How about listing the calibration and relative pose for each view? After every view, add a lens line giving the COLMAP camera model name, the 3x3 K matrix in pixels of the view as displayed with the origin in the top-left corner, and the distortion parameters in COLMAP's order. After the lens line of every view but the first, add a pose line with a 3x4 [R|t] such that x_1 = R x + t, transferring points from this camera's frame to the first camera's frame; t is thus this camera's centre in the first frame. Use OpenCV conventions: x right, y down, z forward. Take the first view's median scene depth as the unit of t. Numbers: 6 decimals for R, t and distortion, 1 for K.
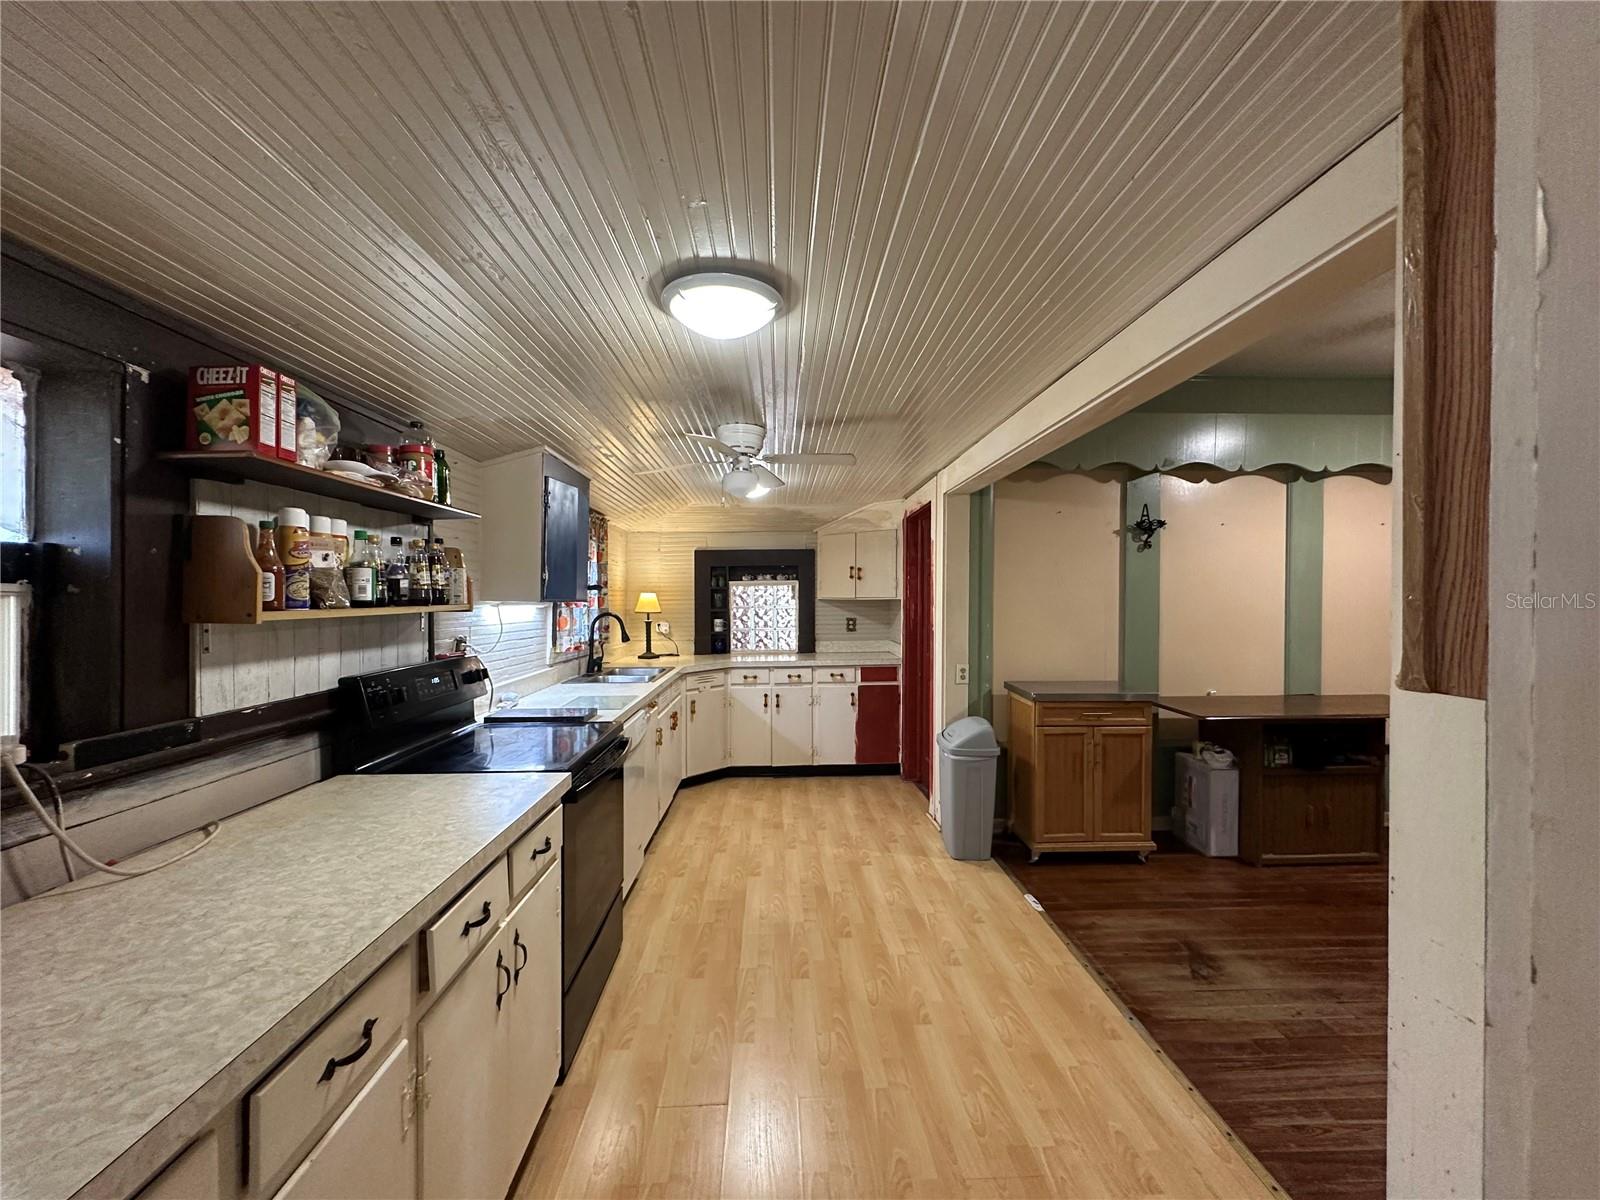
lens RADIAL K [[640.7, 0, 795.4], [0, 640.7, 600.7], [0, 0, 1]] dist [-0.007164, 0.000615]
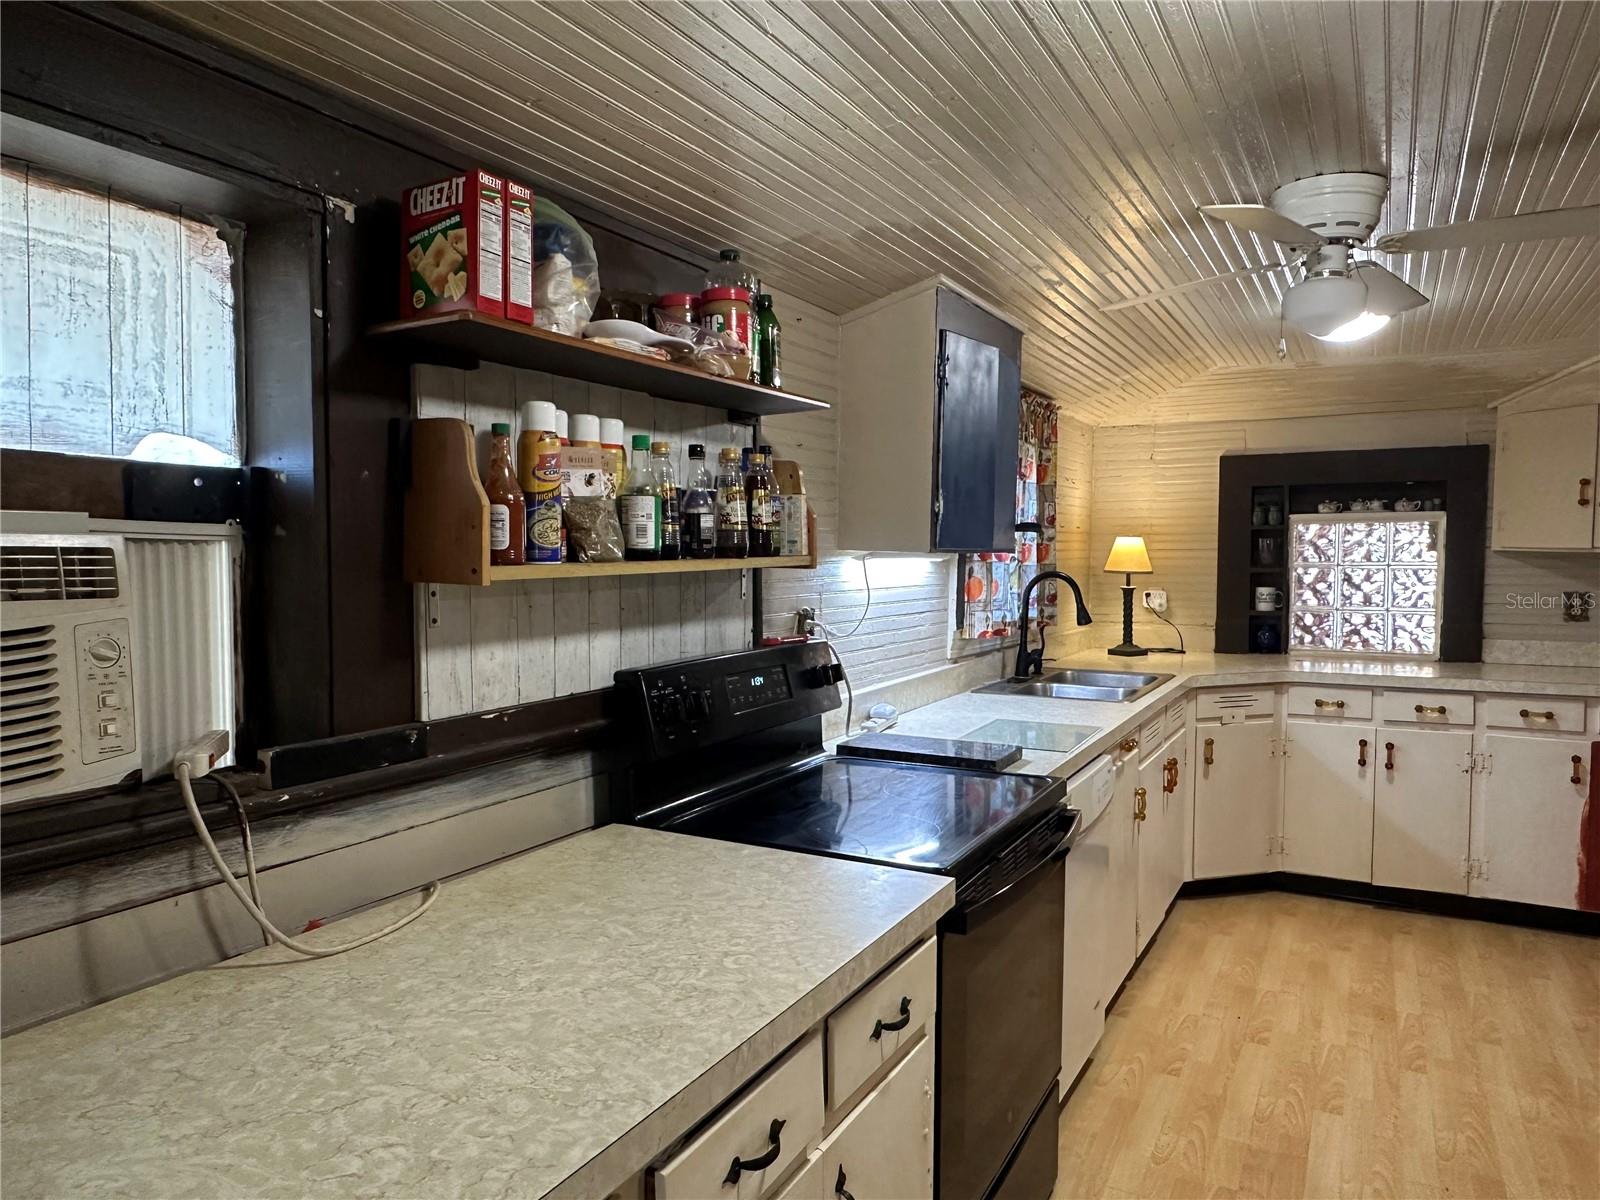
lens RADIAL K [[1071.6, 0, 805.2], [0, 1071.6, 599.8], [0, 0, 1]] dist [-0.002564, 0.001466]
pose [[0.864737, 0.031249, -0.501252, -0.017349], [-0.007515, 0.998756, 0.049299, -0.002919], [0.502168, -0.038863, 0.863896, 0.148378]]
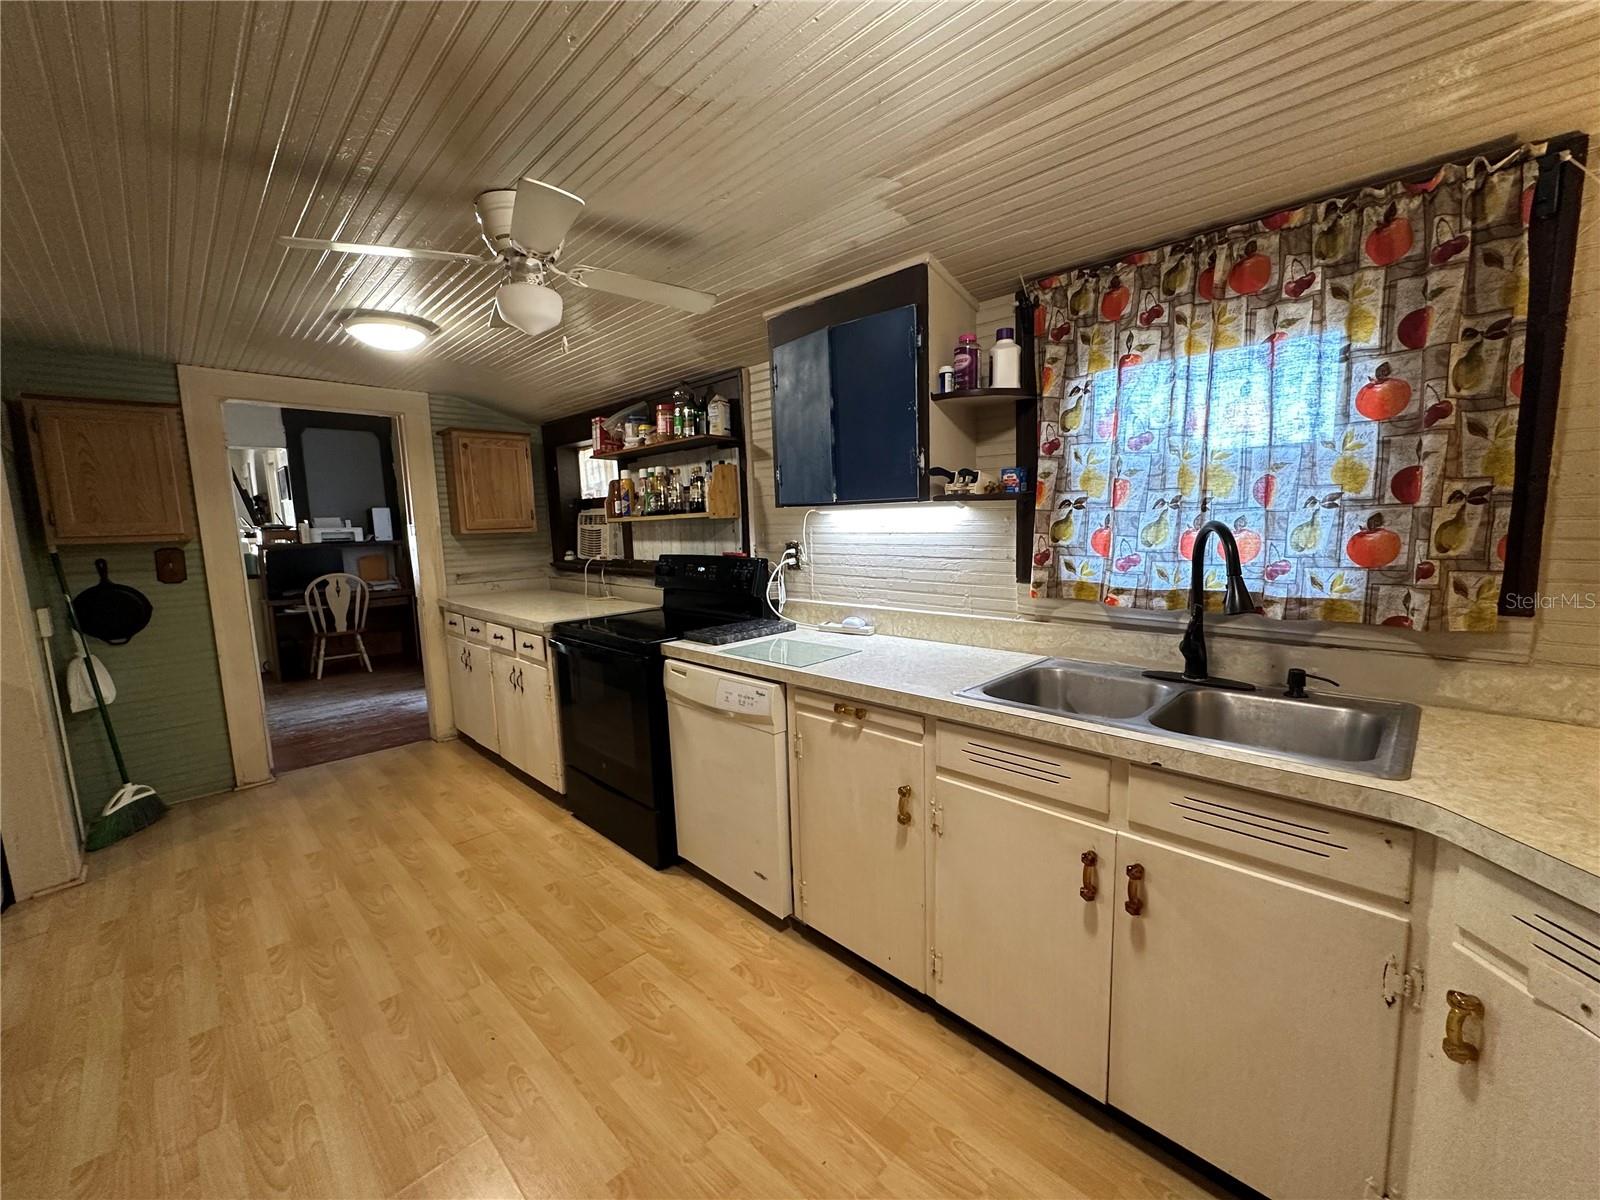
lens RADIAL K [[640.7, 0, 796.5], [0, 640.7, 600.6], [0, 0, 1]] dist [-0.007164, 0.000615]
pose [[-0.730029, 0.104452, -0.675387, 0.217090], [0.024466, 0.991612, 0.126912, 0.023618], [0.682978, 0.076125, -0.726461, 2.144147]]
